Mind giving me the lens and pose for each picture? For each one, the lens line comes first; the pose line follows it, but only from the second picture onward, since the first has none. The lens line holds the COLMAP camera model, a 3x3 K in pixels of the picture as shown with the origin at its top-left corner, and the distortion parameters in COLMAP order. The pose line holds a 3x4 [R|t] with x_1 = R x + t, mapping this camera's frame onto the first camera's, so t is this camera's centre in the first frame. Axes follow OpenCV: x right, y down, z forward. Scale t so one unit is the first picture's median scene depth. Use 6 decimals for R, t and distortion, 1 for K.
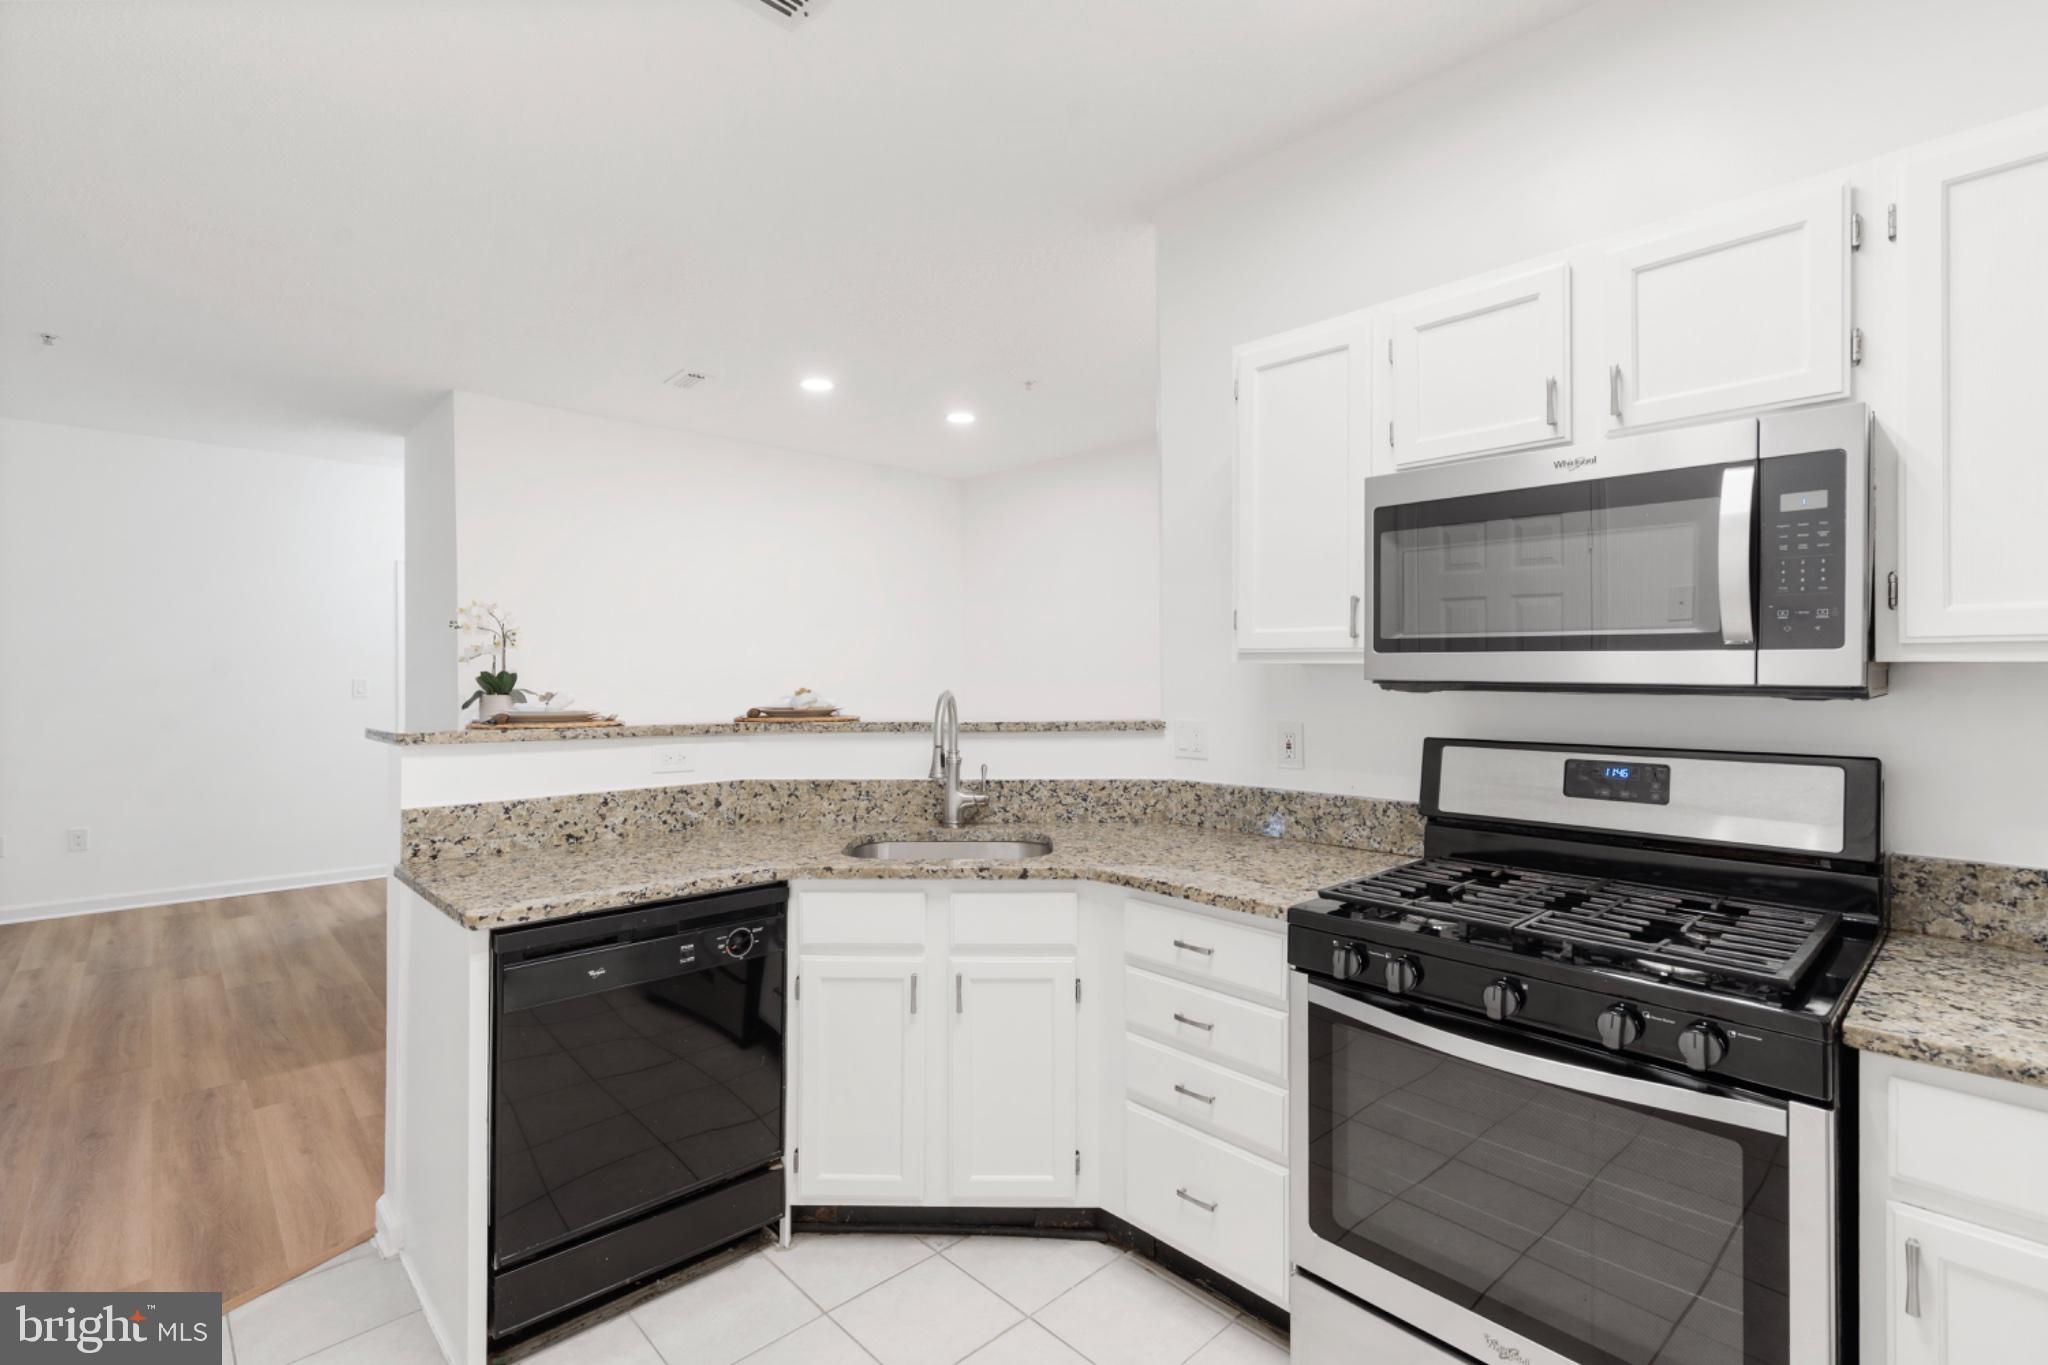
lens RADIAL K [[932.7, 0, 1018.5], [0, 932.7, 677.9], [0, 0, 1]] dist [-0.003386, 0.001190]
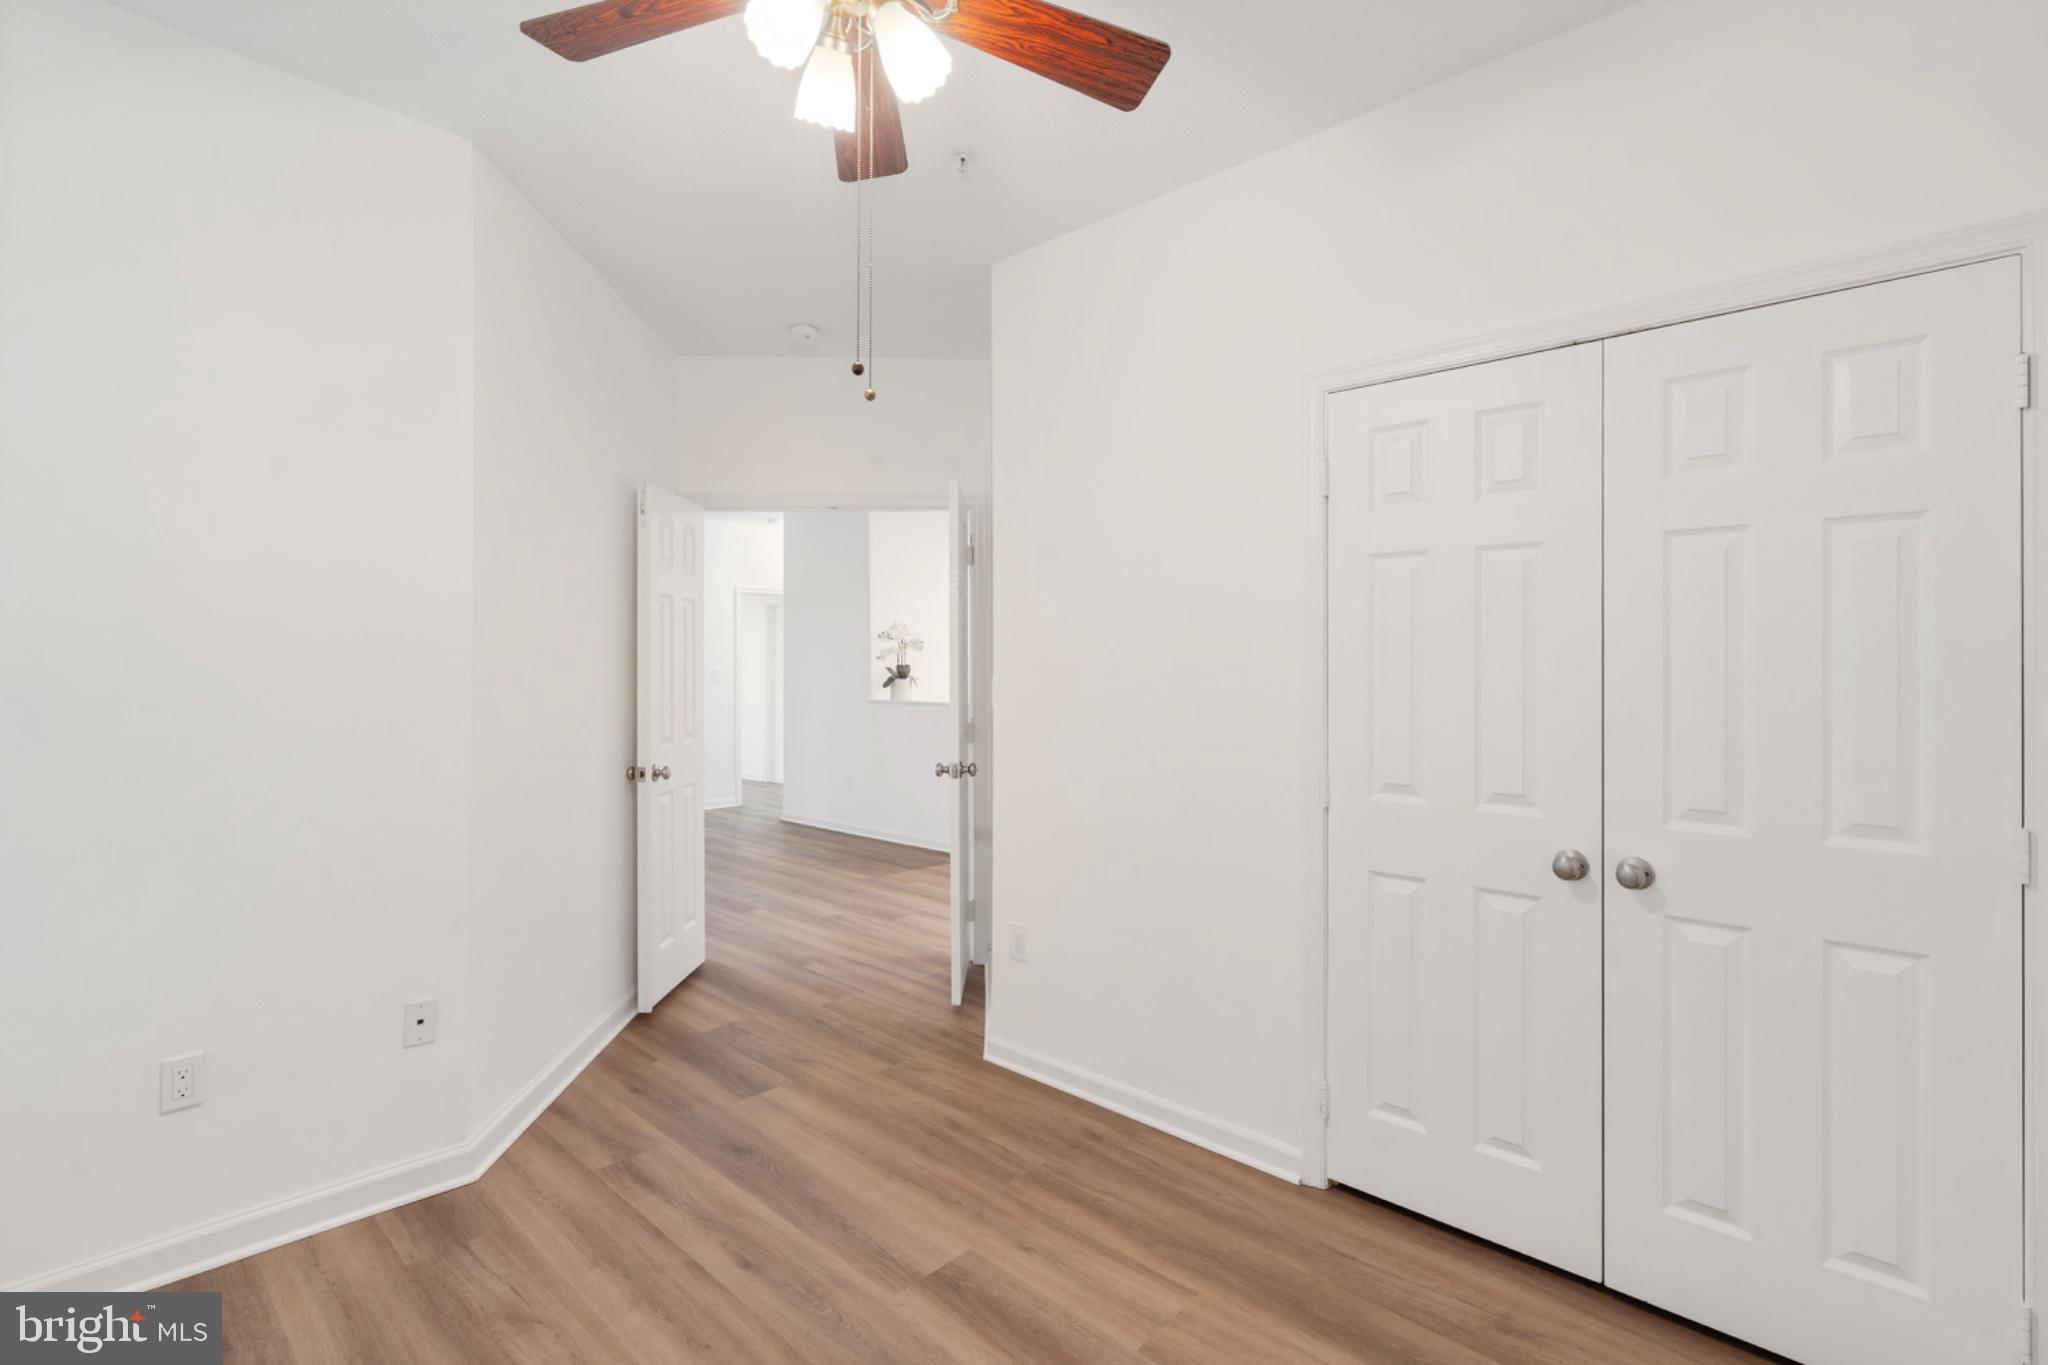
lens RADIAL K [[932.7, 0, 1030.3], [0, 932.7, 679.8], [0, 0, 1]] dist [-0.003386, 0.001190]
pose [[0.996410, -0.000567, 0.084660, -0.587909], [-0.001004, 0.999828, 0.018510, -0.013234], [-0.084655, -0.018529, 0.996238, -0.832314]]
